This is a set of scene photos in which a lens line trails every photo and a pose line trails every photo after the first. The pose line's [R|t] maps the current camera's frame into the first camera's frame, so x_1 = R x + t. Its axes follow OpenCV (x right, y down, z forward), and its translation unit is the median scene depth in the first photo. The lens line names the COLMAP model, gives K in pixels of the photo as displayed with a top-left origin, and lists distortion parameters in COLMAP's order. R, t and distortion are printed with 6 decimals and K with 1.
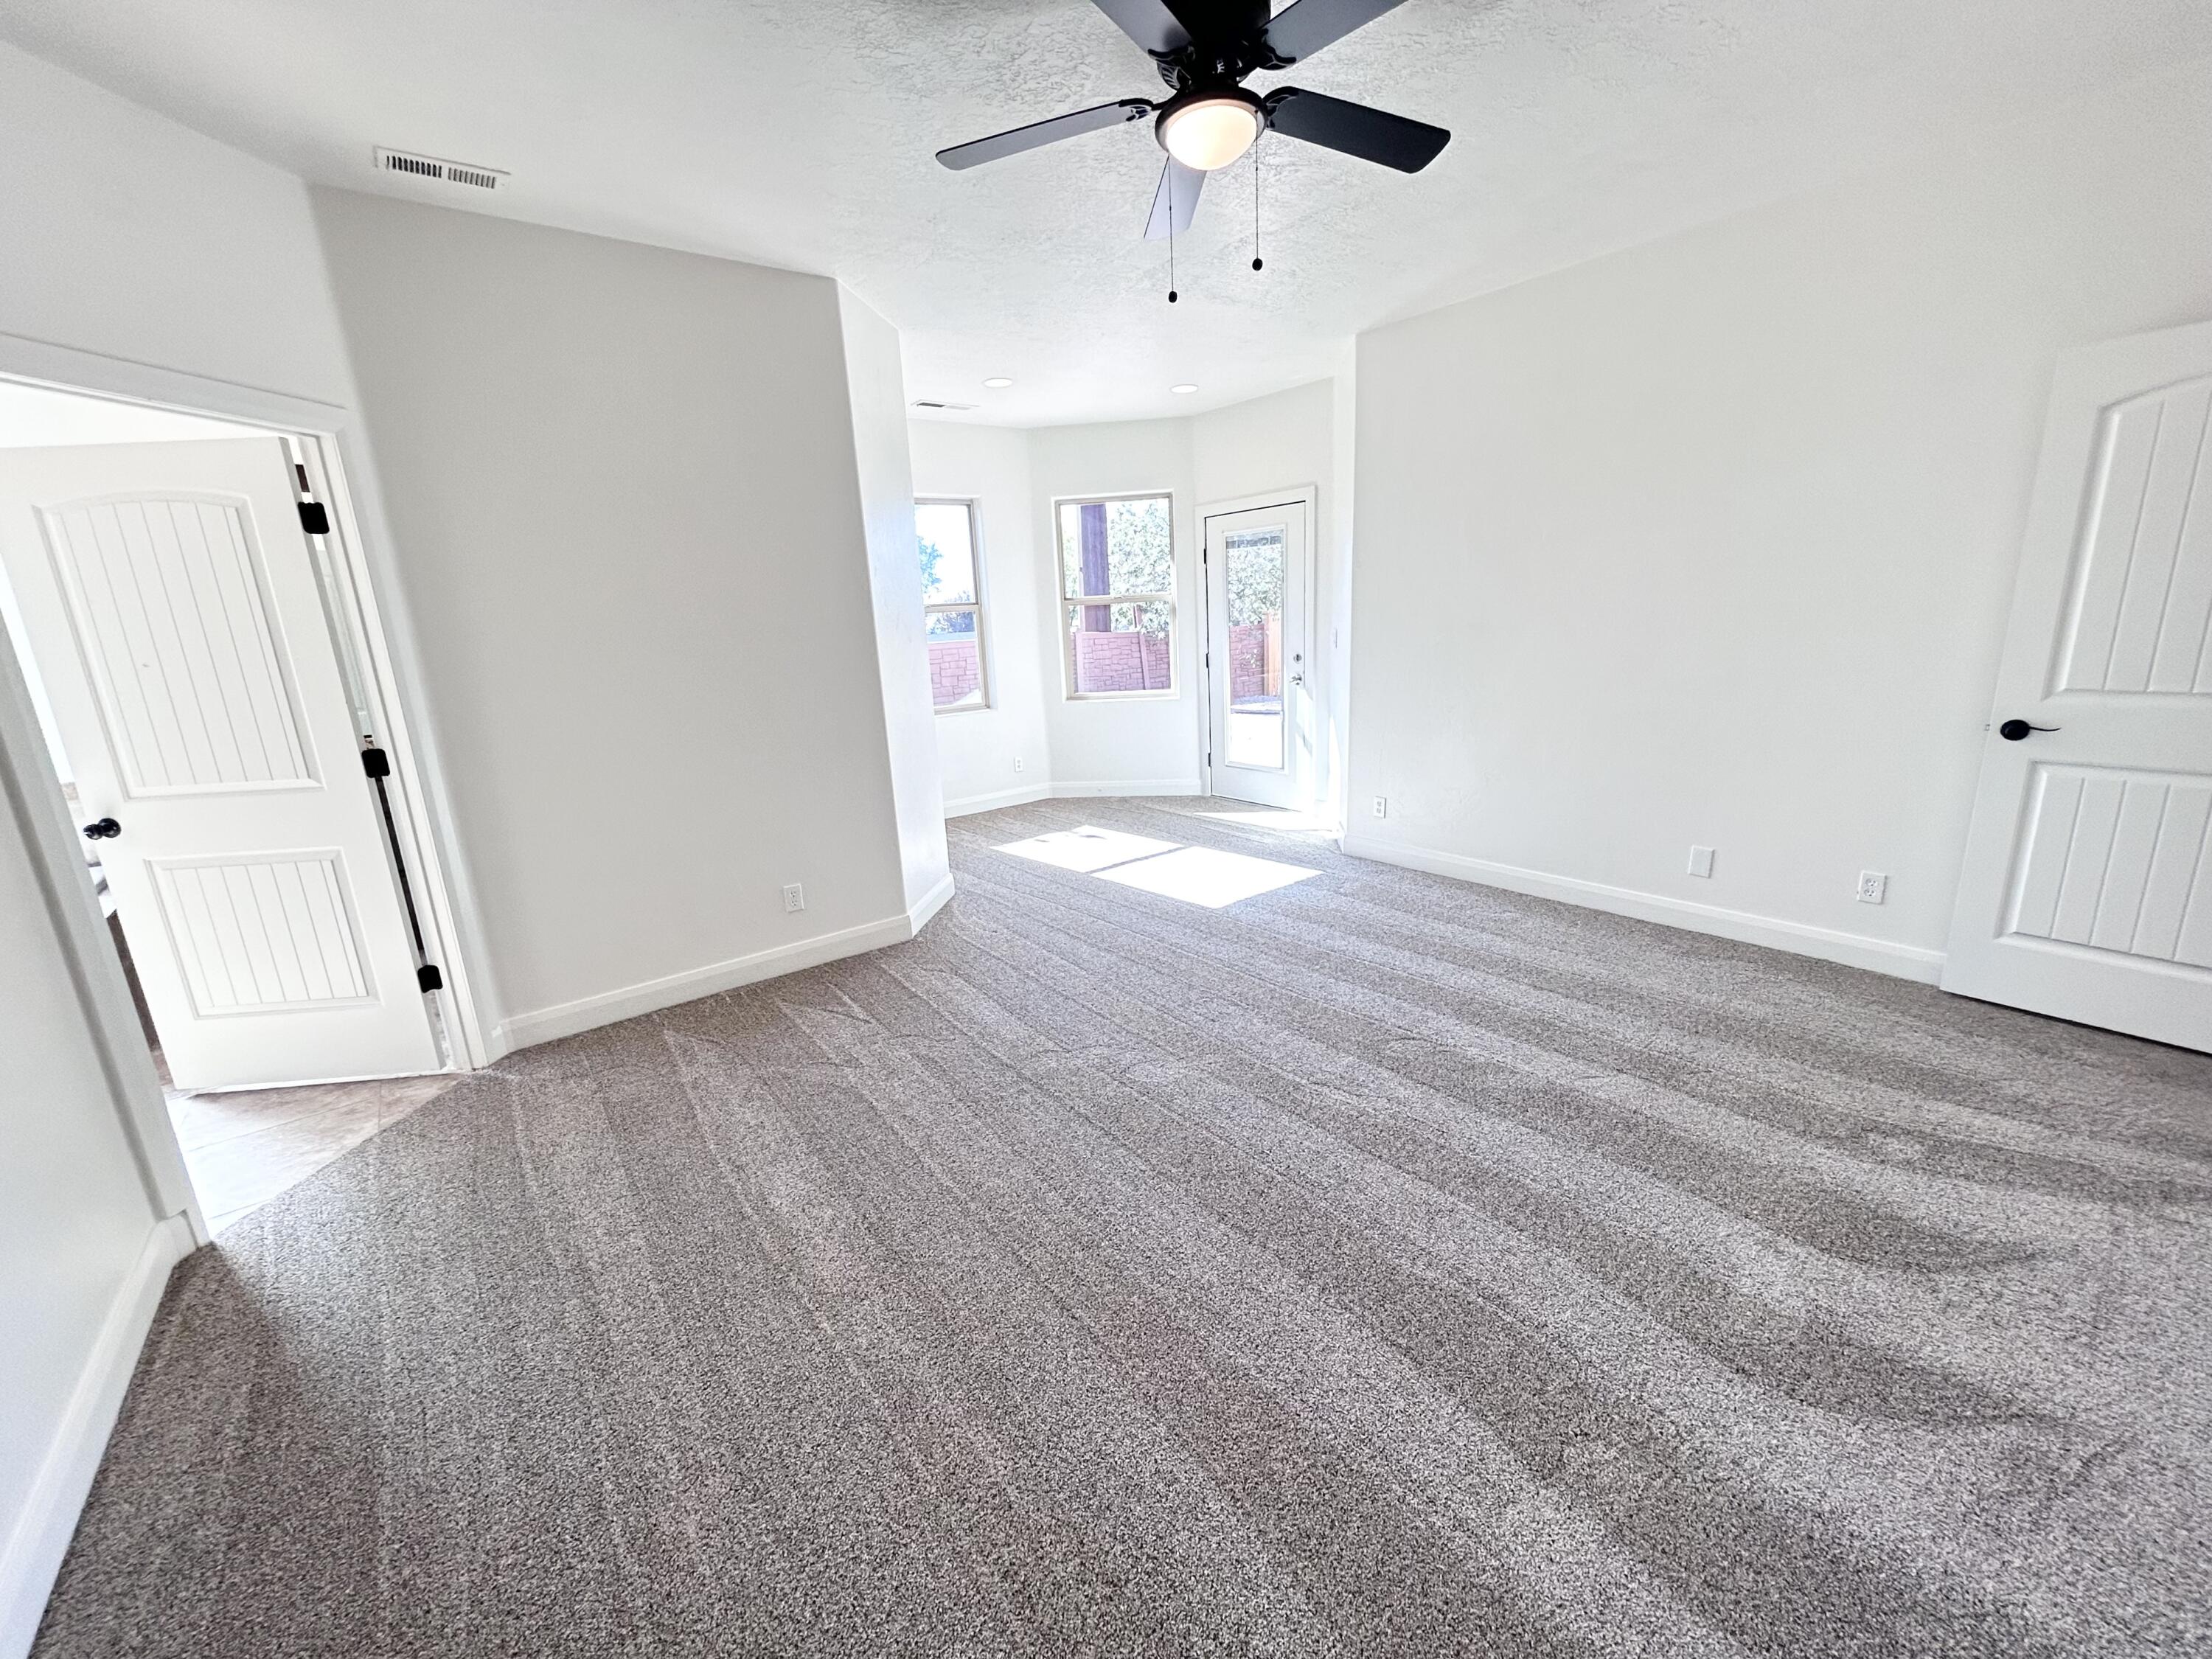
lens RADIAL K [[886.5, 0, 1102.9], [0, 886.5, 838.1], [0, 0, 1]] dist [-0.000126, 0.001058]
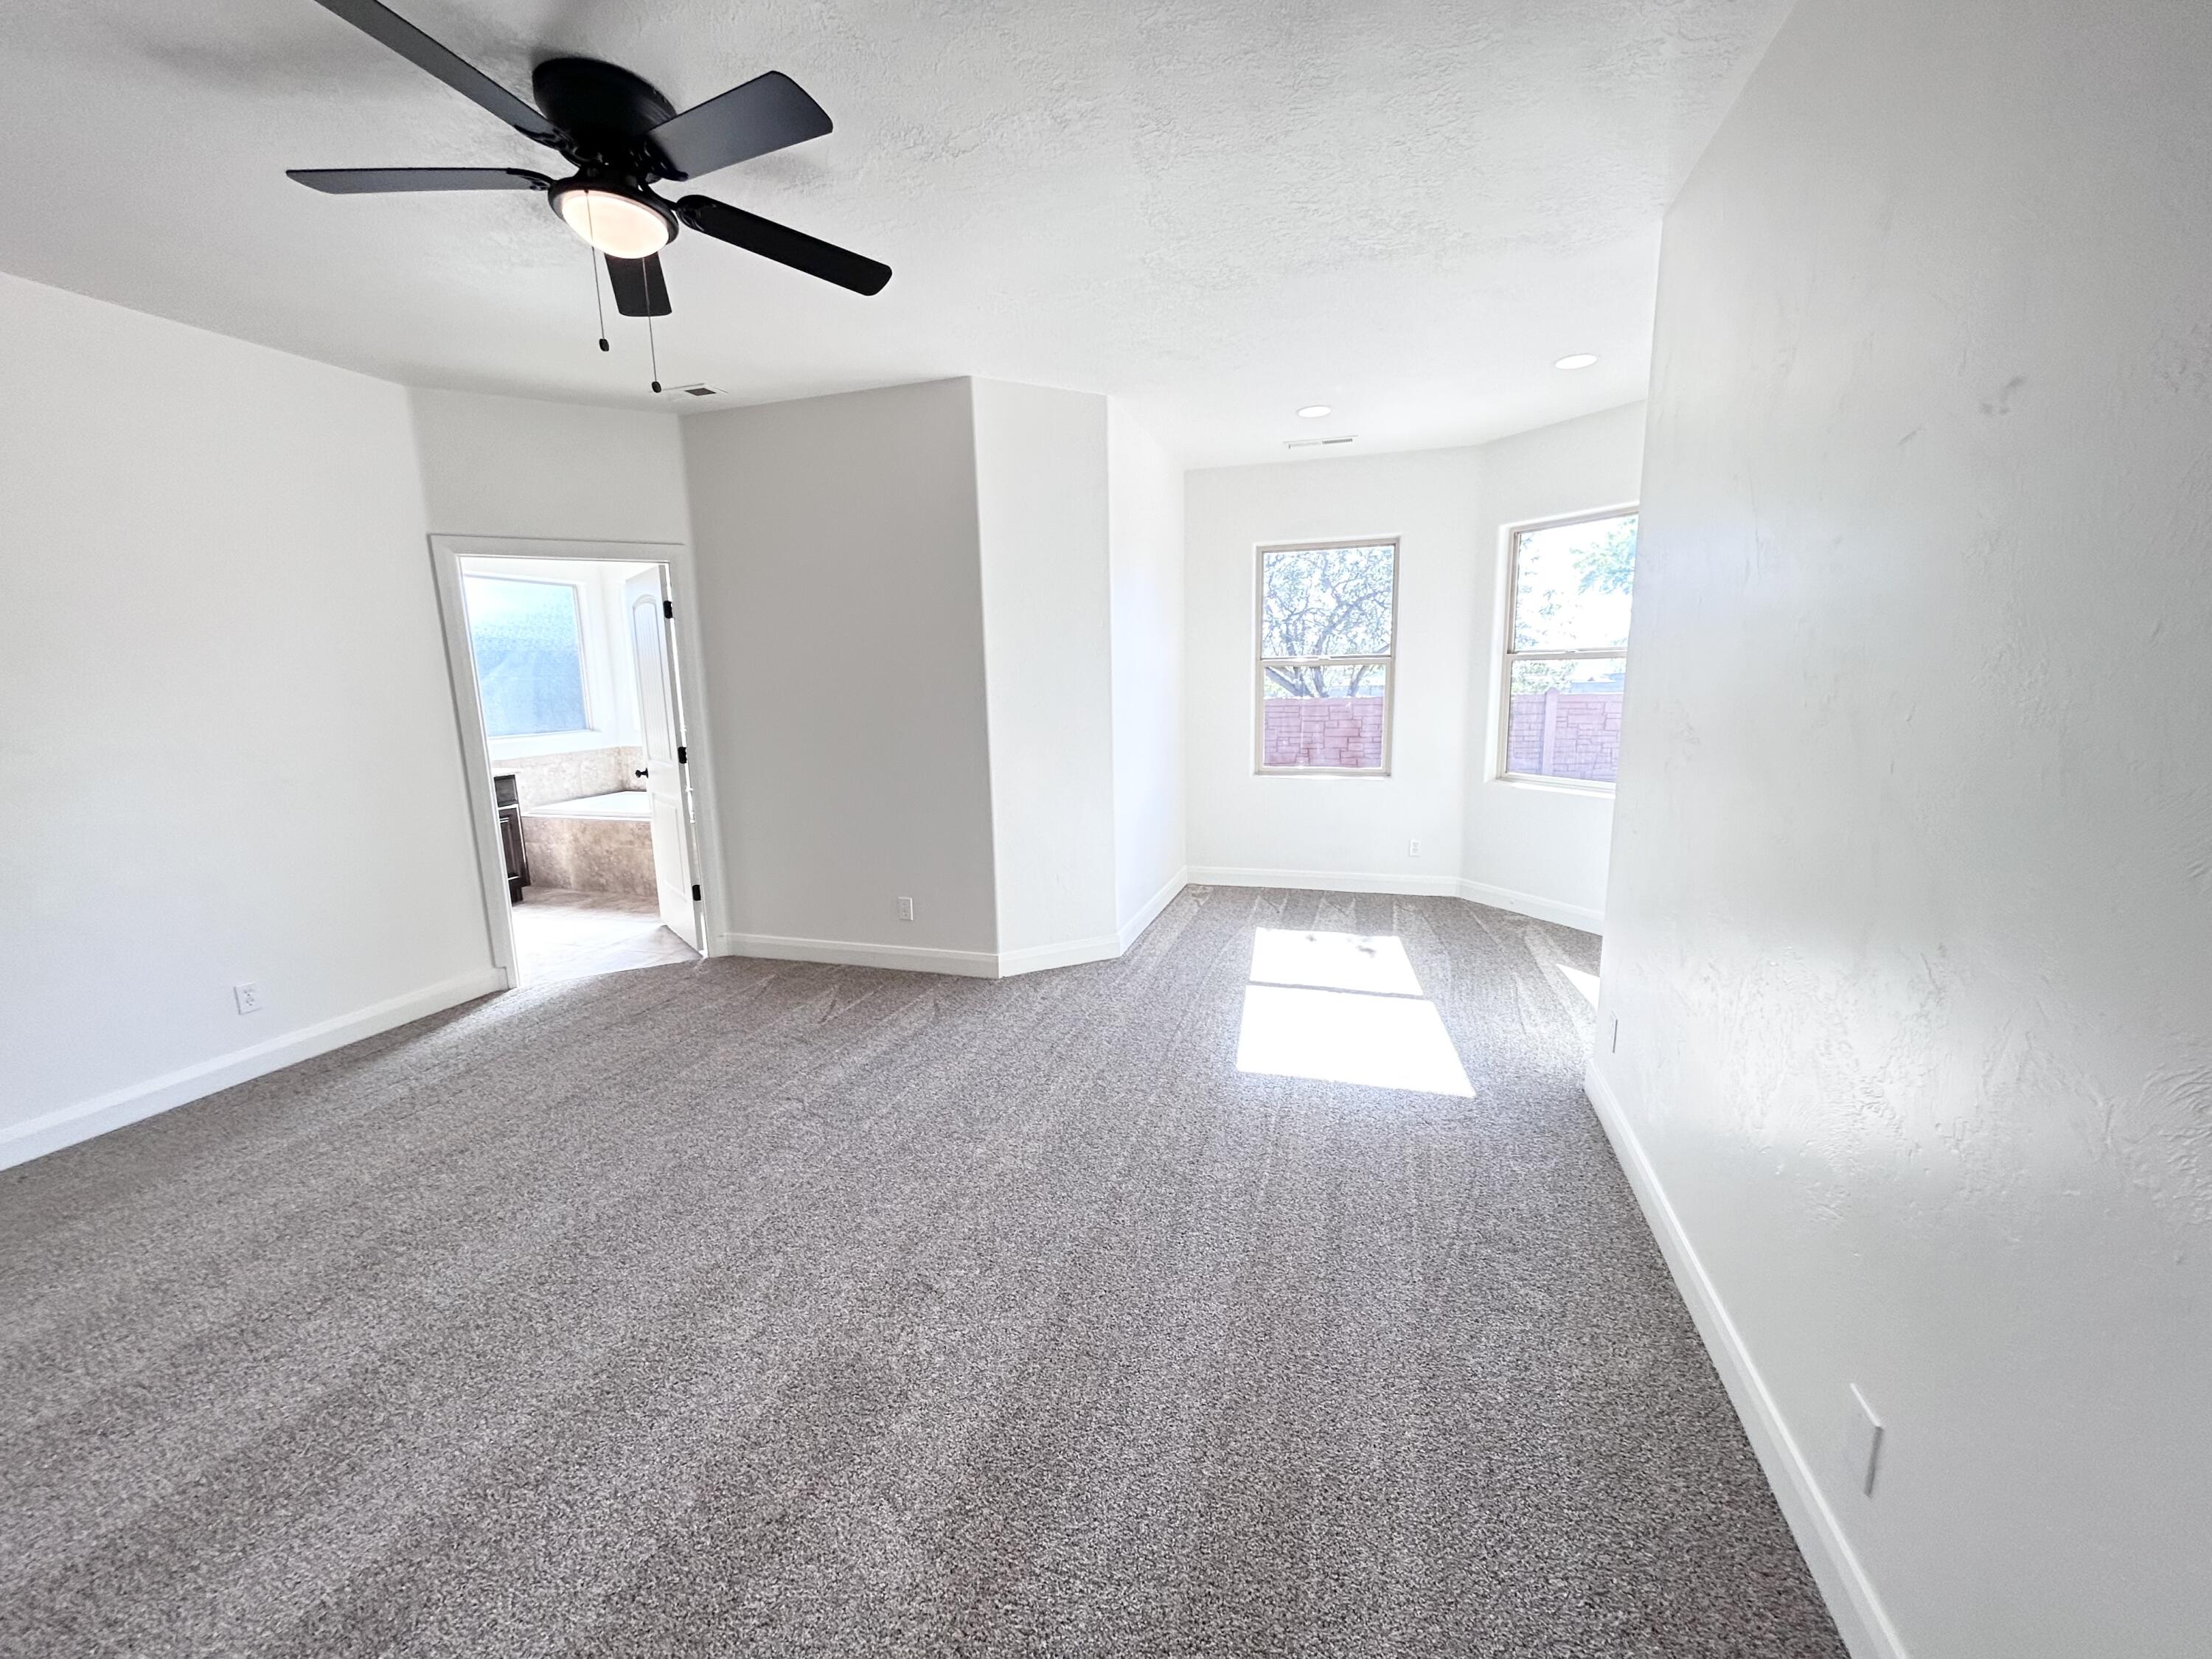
lens RADIAL K [[886.5, 0, 1107.5], [0, 886.5, 834.8], [0, 0, 1]] dist [-0.000126, 0.001058]
pose [[0.570377, 0.183443, -0.800637, 0.768089], [-0.211891, 0.974611, 0.072353, -0.179290], [0.793582, 0.128379, 0.594765, 0.529336]]
